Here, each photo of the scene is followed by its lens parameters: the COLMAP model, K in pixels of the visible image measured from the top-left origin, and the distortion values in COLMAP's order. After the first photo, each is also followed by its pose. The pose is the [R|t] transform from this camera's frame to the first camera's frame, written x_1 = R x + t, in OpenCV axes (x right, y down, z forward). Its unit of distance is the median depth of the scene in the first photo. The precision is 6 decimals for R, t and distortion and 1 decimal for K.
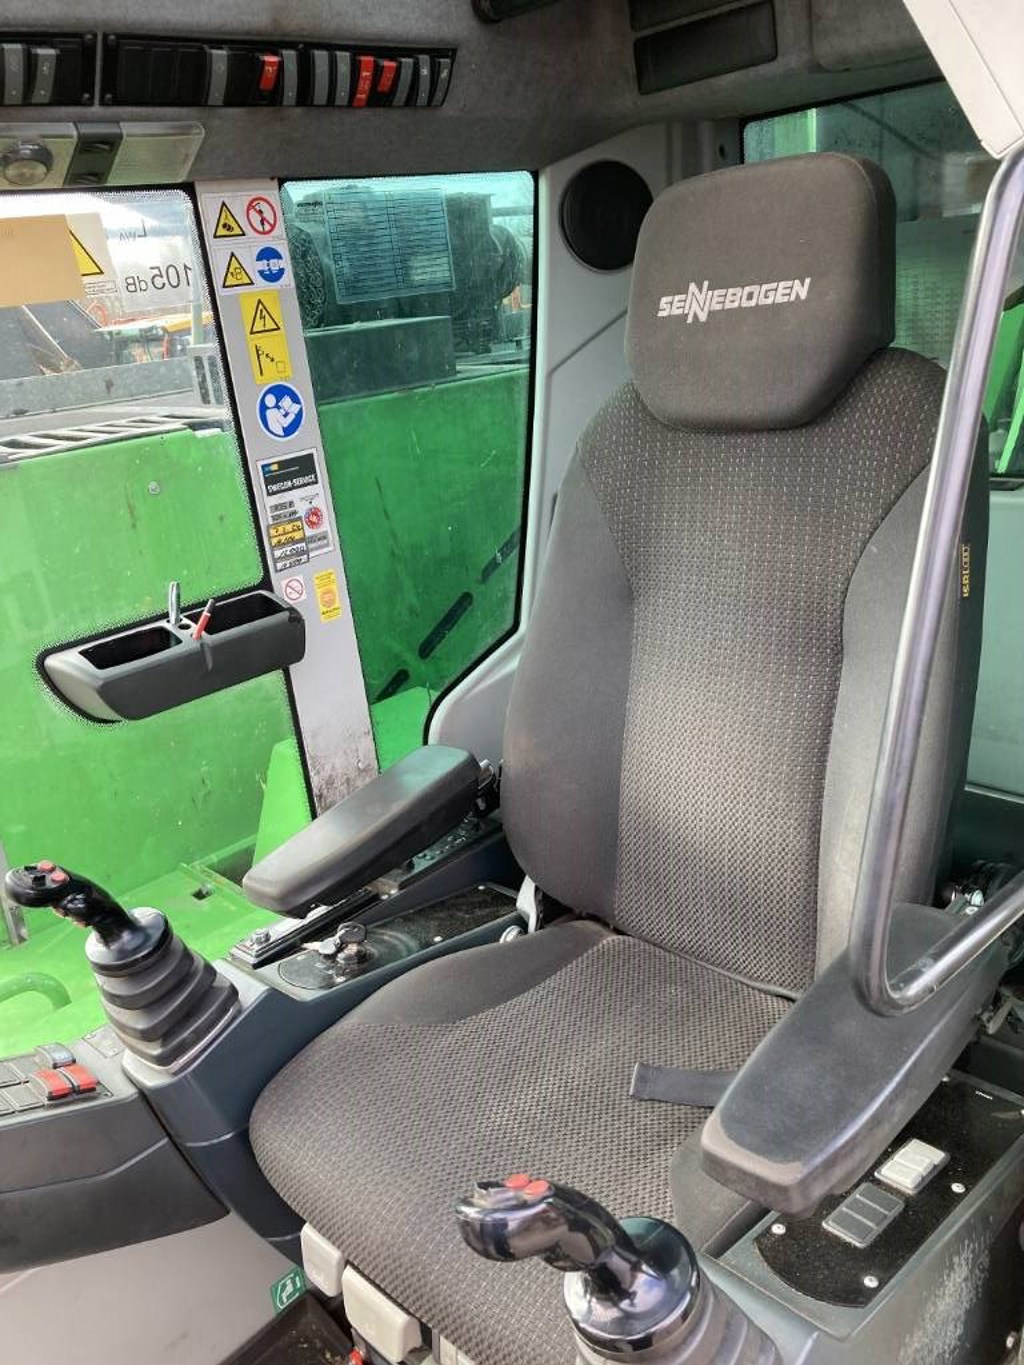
lens RADIAL K [[1091.9, 0, 512.0], [0, 1091.9, 682.5], [0, 0, 1]] dist [0.103286, -0.138934]
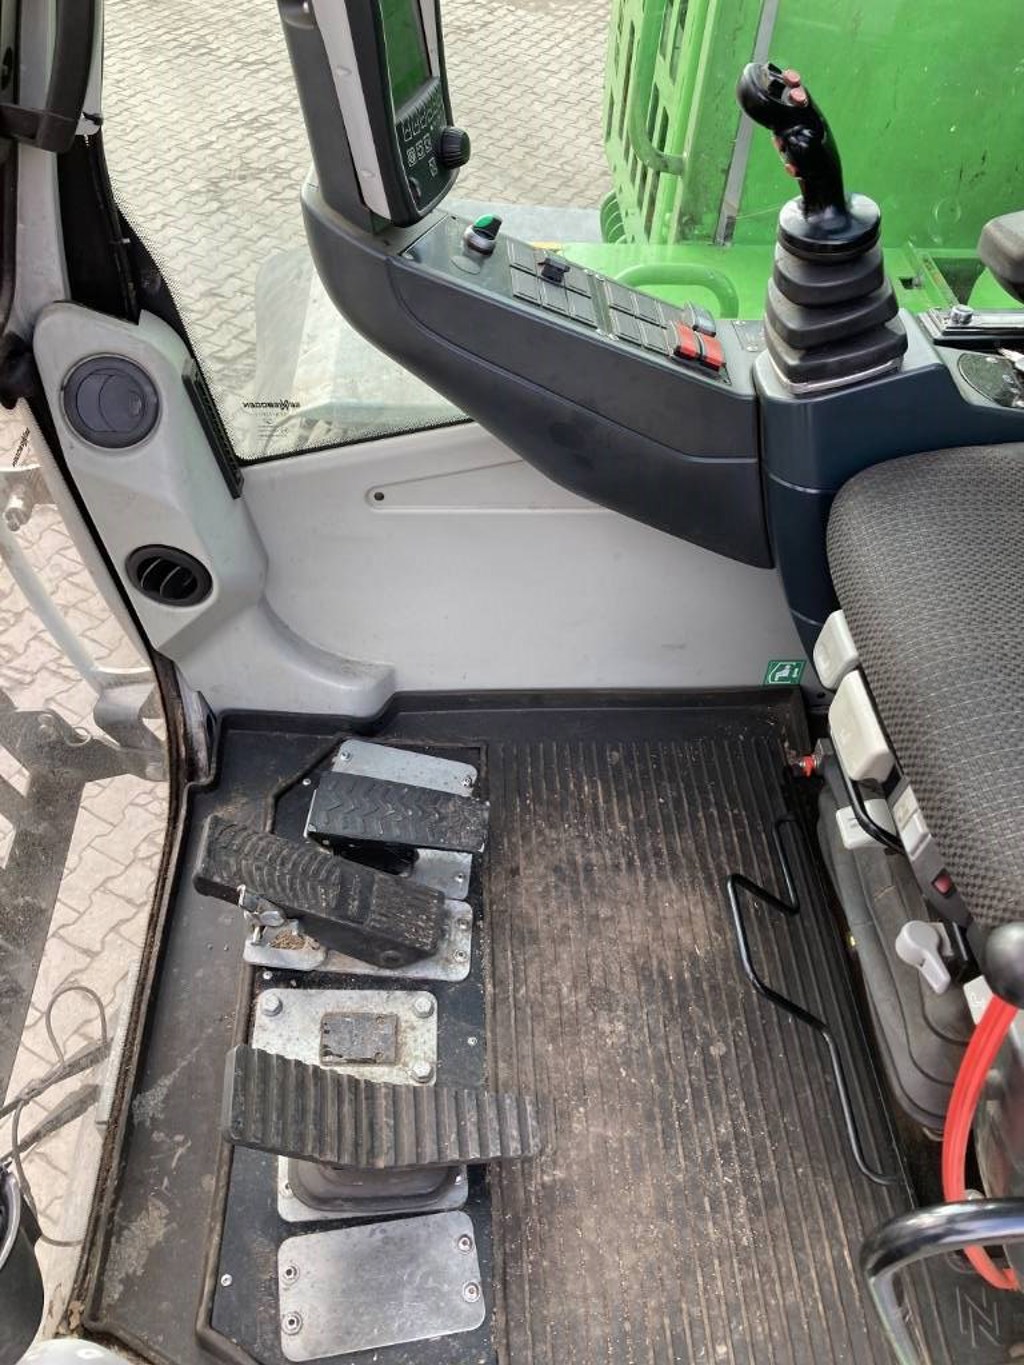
lens RADIAL K [[1091.9, 0, 512.0], [0, 1091.9, 682.5], [0, 0, 1]] dist [0.103286, -0.138934]
pose [[0.728591, 0.578479, -0.366767, -0.016525], [-0.335178, 0.768087, 0.545618, 0.124903], [0.597337, -0.274600, 0.753514, 0.142560]]
